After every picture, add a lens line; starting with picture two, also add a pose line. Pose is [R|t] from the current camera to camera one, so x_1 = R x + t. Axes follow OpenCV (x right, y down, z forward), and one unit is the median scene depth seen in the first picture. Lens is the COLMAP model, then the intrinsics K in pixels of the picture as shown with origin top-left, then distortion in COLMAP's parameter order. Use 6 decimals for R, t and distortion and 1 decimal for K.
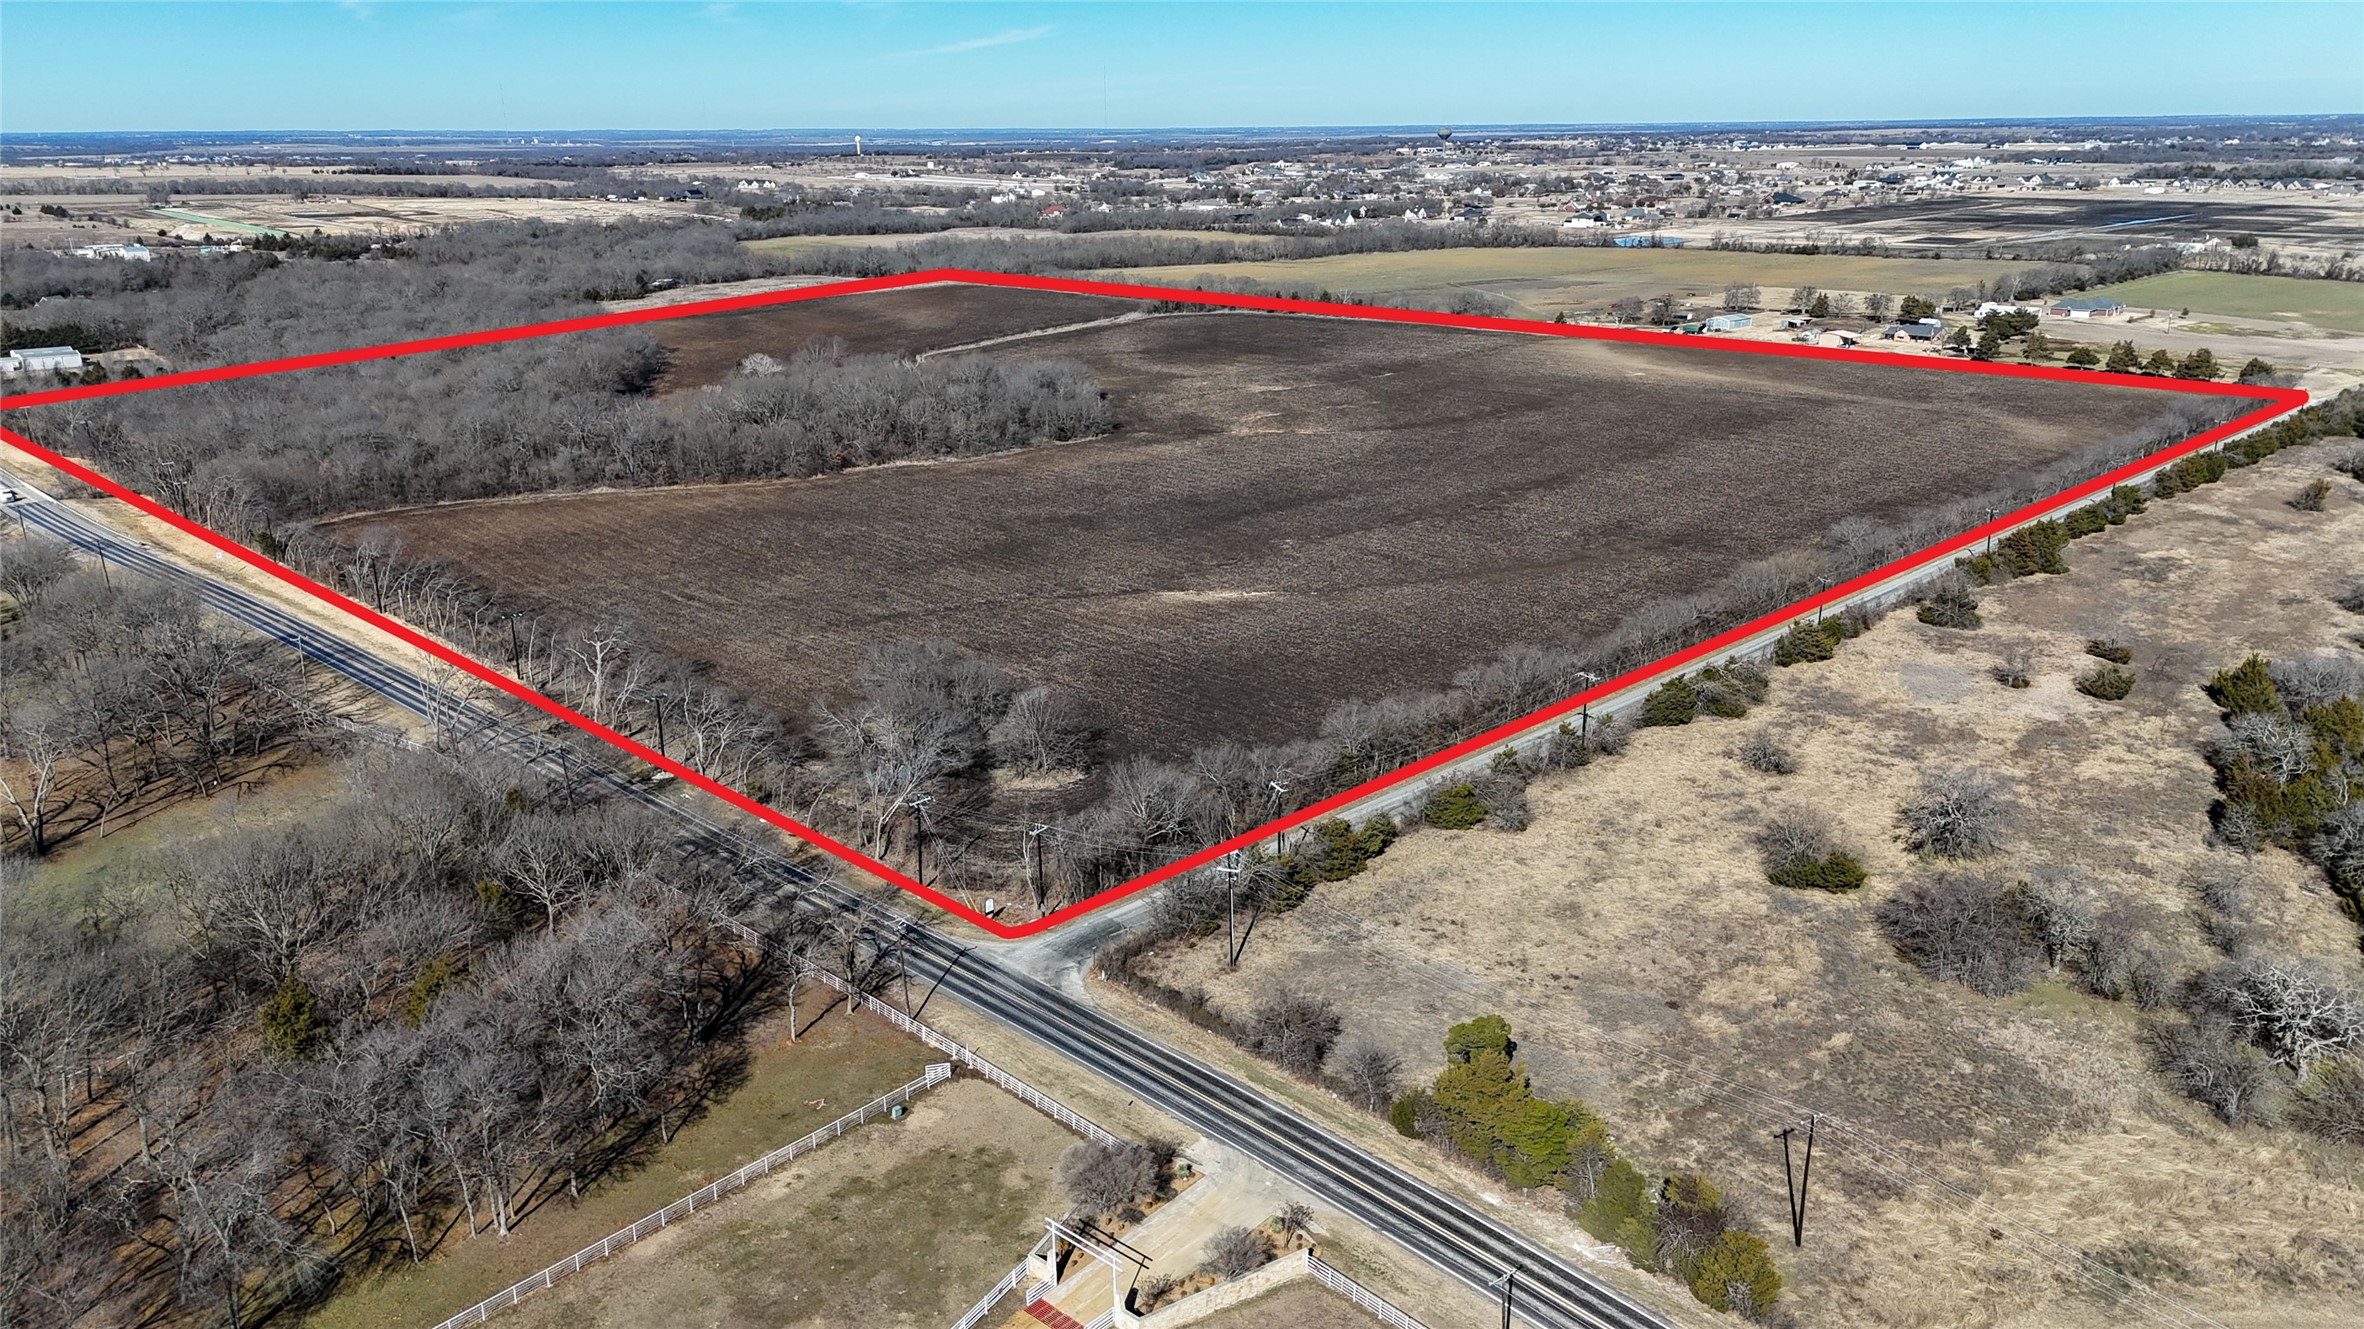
lens RADIAL K [[1733.6, 0, 1184.6], [0, 1733.6, 684.8], [0, 0, 1]] dist [0.078645, -0.071326]
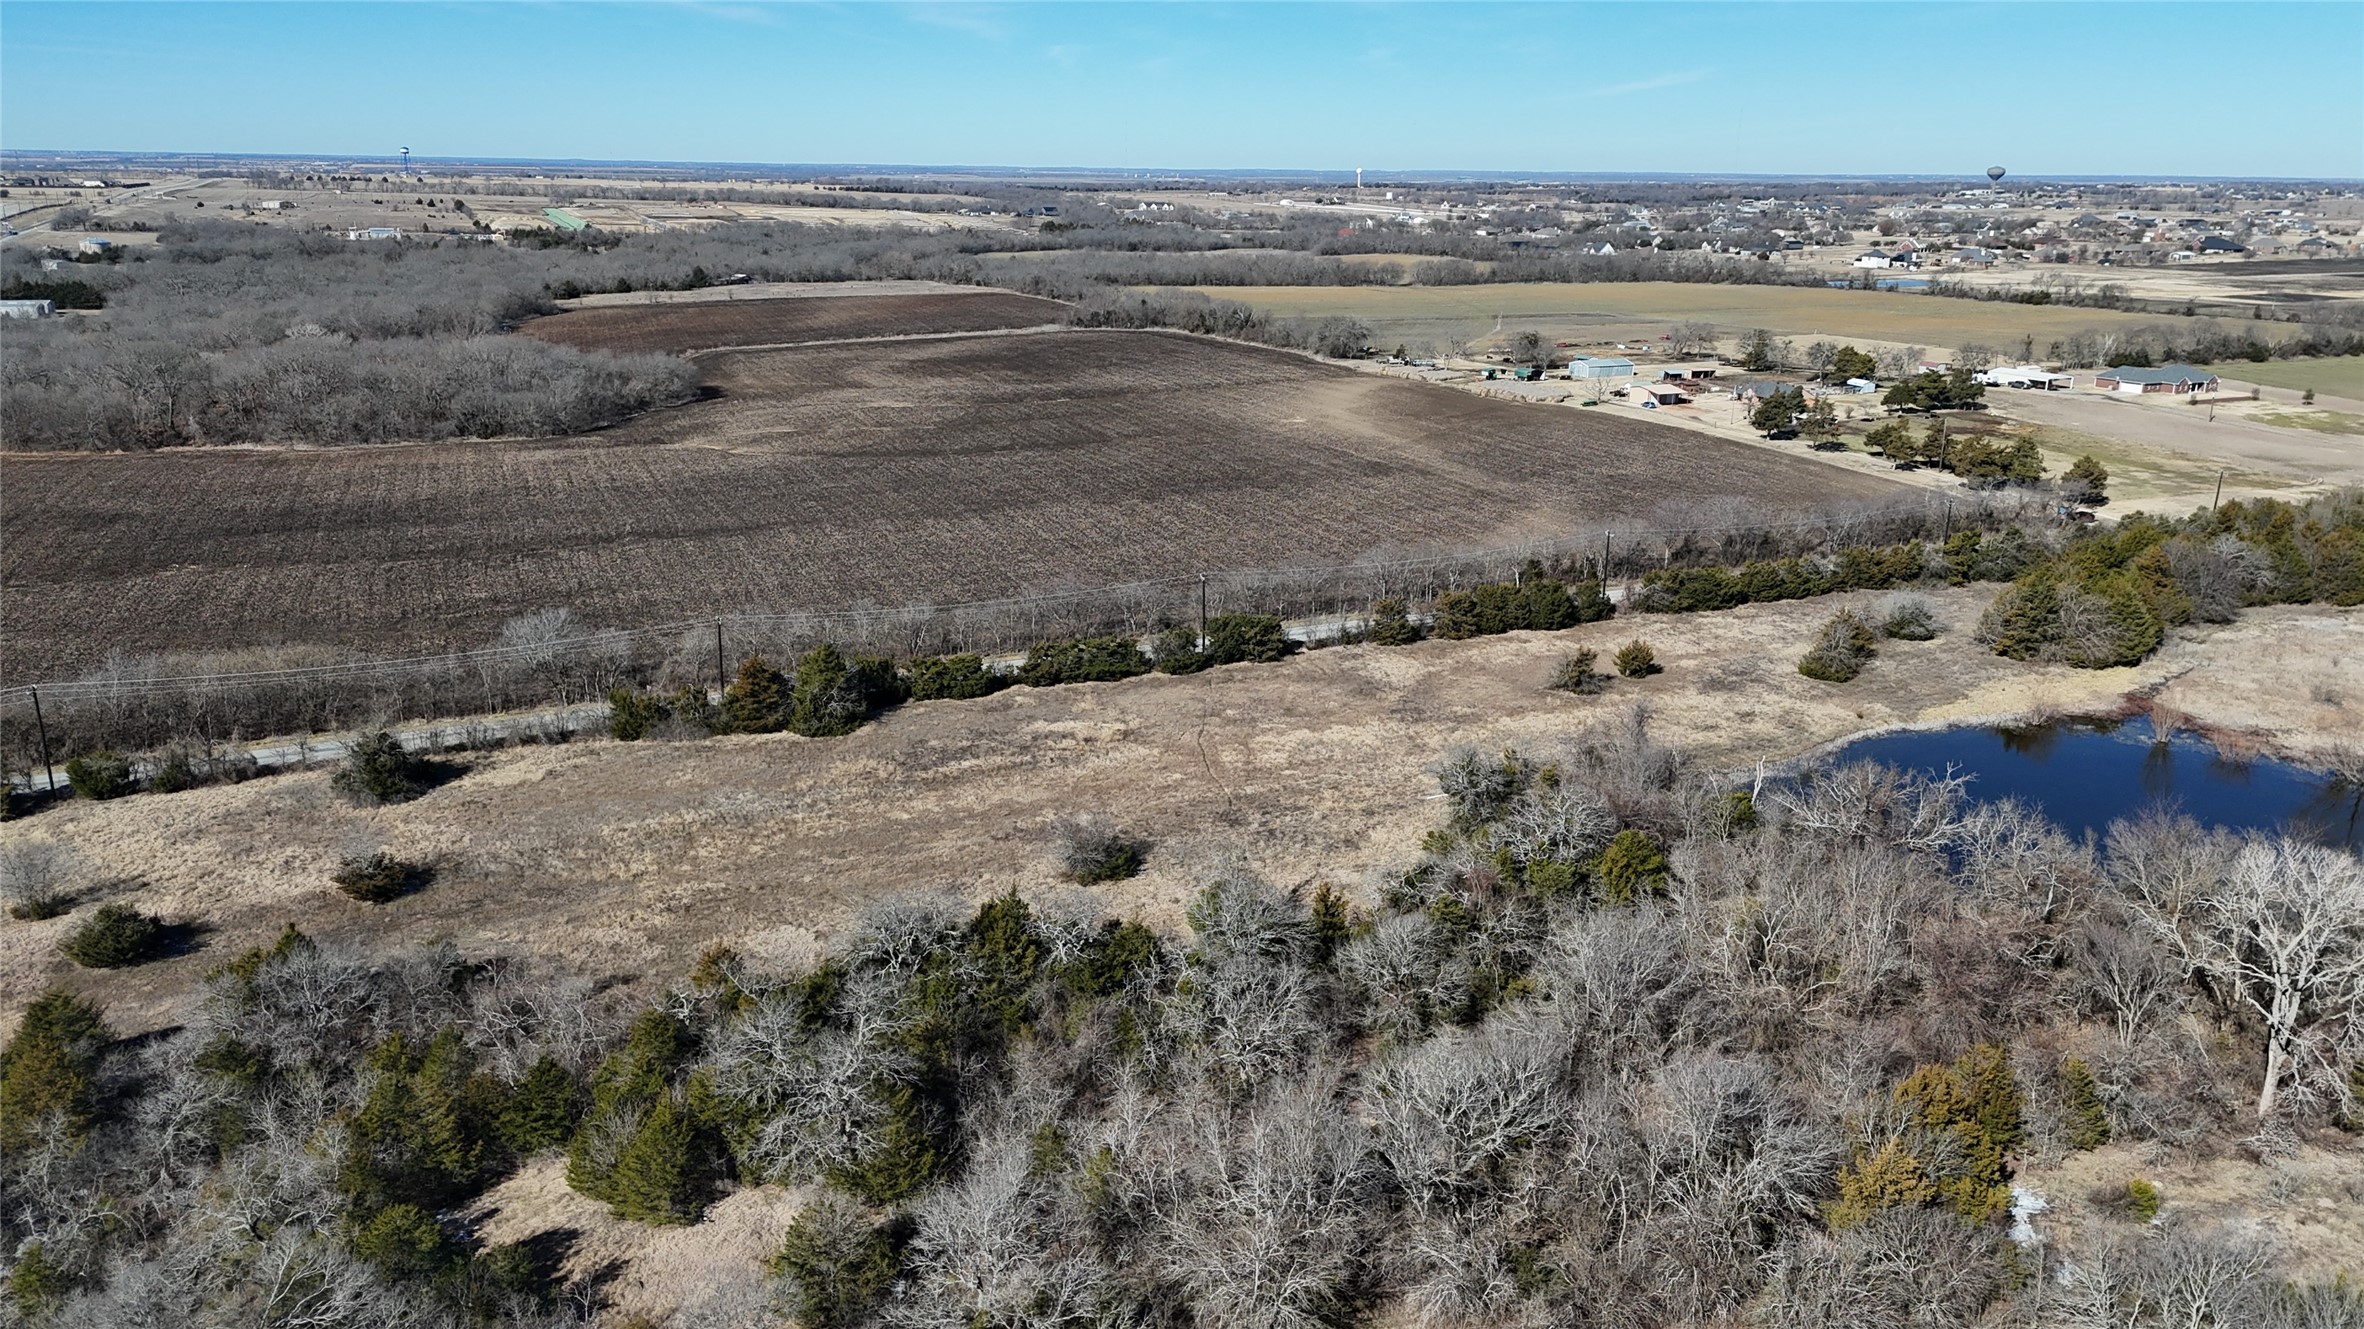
lens RADIAL K [[1733.6, 0, 1164.9], [0, 1733.6, 664.5], [0, 0, 1]] dist [0.078645, -0.071326]
pose [[0.937696, 0.115033, -0.327863, 0.709998], [-0.125625, 0.992014, -0.011234, -0.085098], [0.323953, 0.051722, 0.944658, 0.410253]]
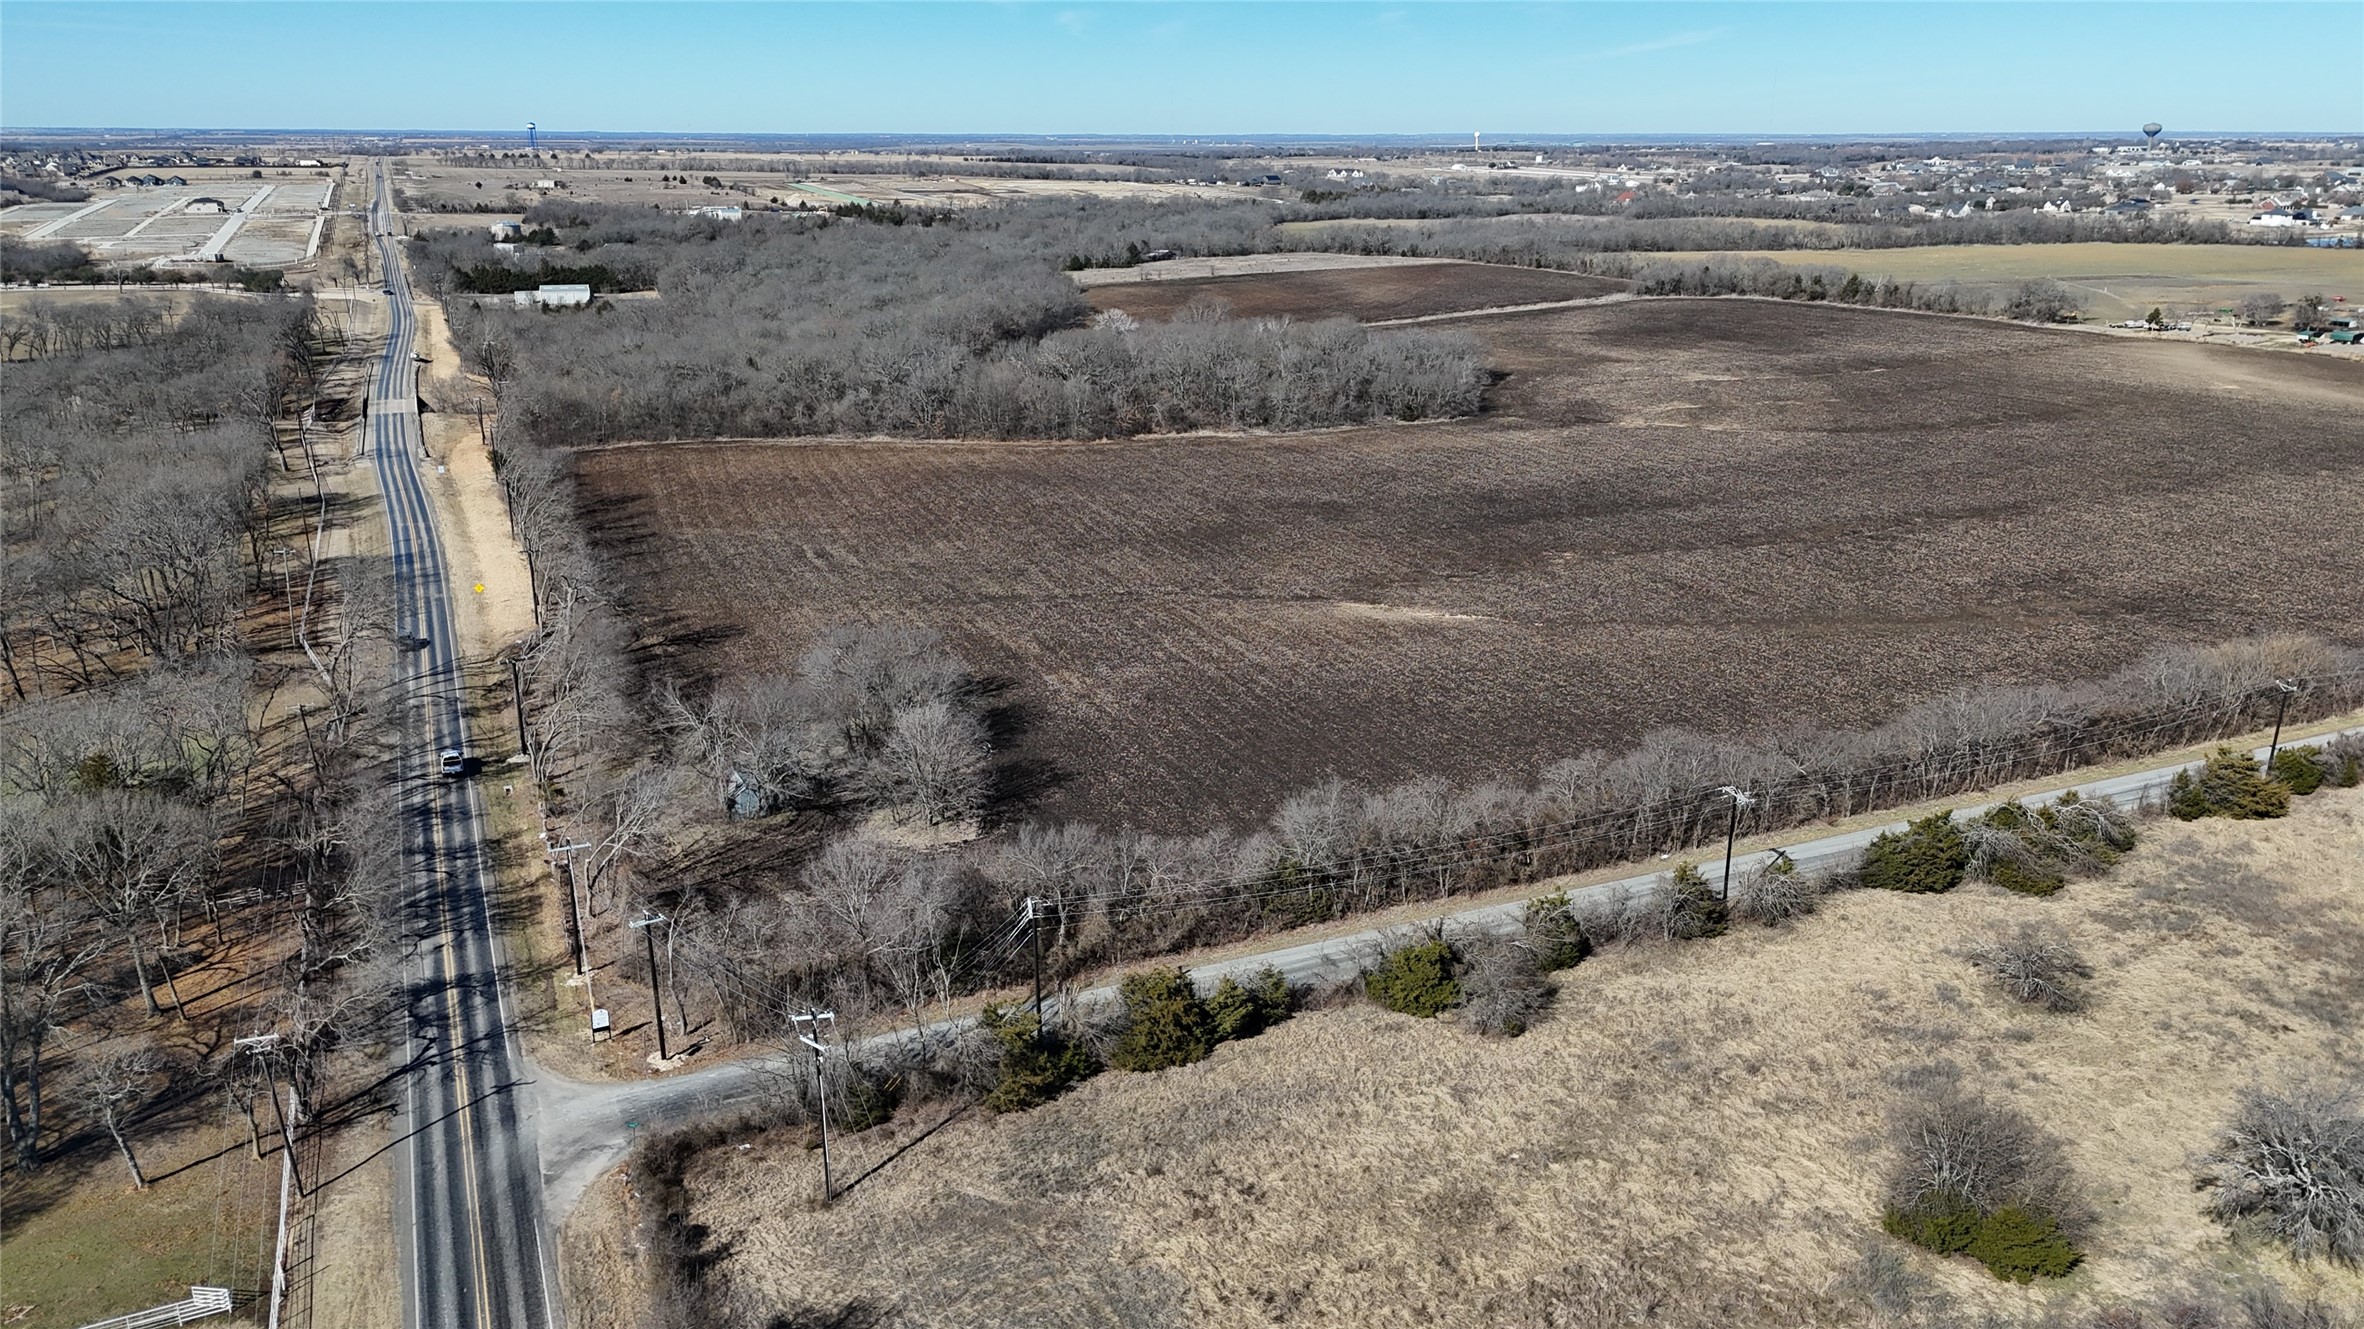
lens RADIAL K [[1733.6, 0, 1176.0], [0, 1733.6, 679.7], [0, 0, 1]] dist [0.078645, -0.071326]
pose [[0.936888, 0.115247, -0.330089, 0.156442], [-0.116930, 0.993030, 0.014823, -0.019949], [0.329496, 0.024710, 0.943833, 0.223097]]
